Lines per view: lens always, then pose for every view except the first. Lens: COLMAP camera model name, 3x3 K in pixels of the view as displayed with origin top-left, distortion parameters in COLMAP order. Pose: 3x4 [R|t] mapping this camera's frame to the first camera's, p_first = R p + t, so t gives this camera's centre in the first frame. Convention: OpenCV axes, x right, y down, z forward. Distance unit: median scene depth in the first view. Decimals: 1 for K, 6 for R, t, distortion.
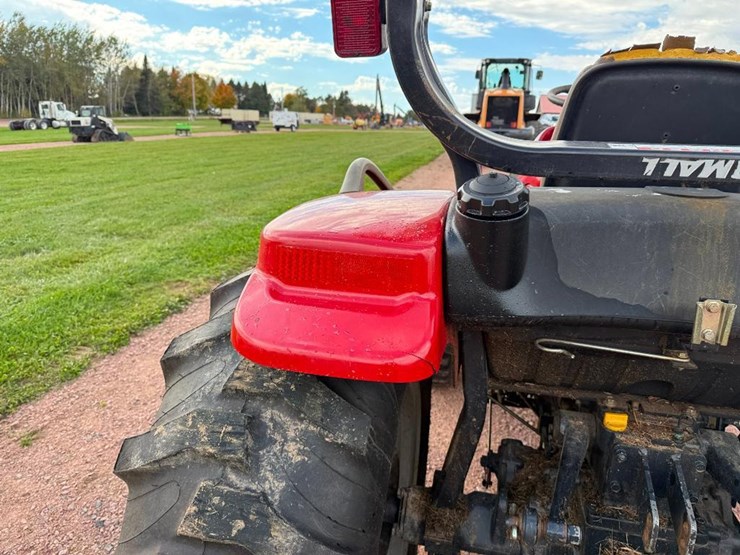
lens RADIAL K [[517.2, 0, 379.3], [0, 517.2, 276.9], [0, 0, 1]] dist [0.046662, -0.059706]
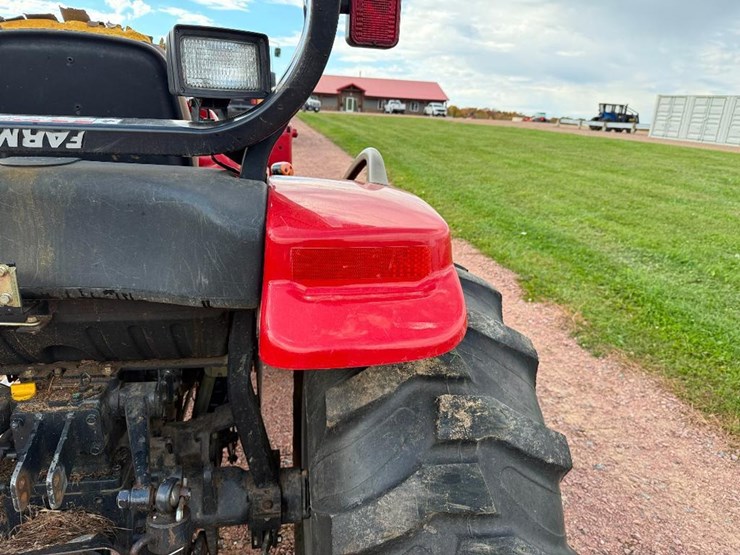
lens RADIAL K [[517.2, 0, 365.6], [0, 517.2, 275.9], [0, 0, 1]] dist [0.046662, -0.059706]
pose [[0.923371, -0.100264, 0.370584, 0.589474], [0.085995, 0.994783, 0.054875, 0.046082], [-0.374153, -0.018802, 0.927176, -0.150701]]
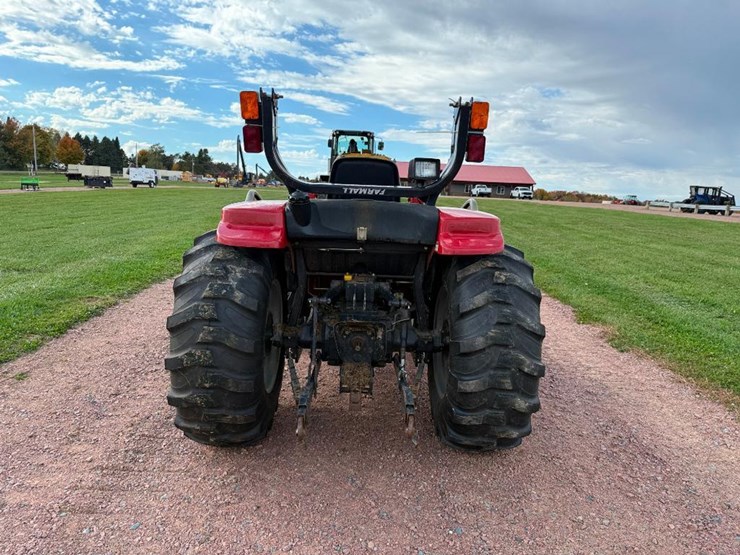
lens RADIAL K [[517.2, 0, 372.4], [0, 517.2, 282.2], [0, 0, 1]] dist [0.046662, -0.059706]
pose [[0.970467, -0.024415, 0.239995, -0.088696], [0.048326, 0.994374, -0.094256, 0.477677], [-0.236344, 0.103070, 0.966187, -1.499981]]
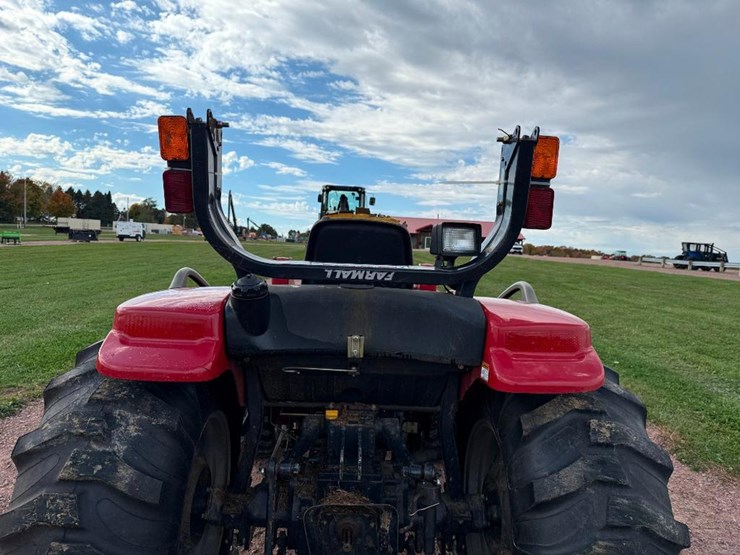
lens RADIAL K [[517.2, 0, 369.5], [0, 517.2, 284.0], [0, 0, 1]] dist [0.046662, -0.059706]
pose [[0.966946, 0.002387, 0.254968, 0.105782], [0.047812, 0.980522, -0.190501, 0.150222], [-0.250457, 0.196394, 0.947998, -0.644676]]
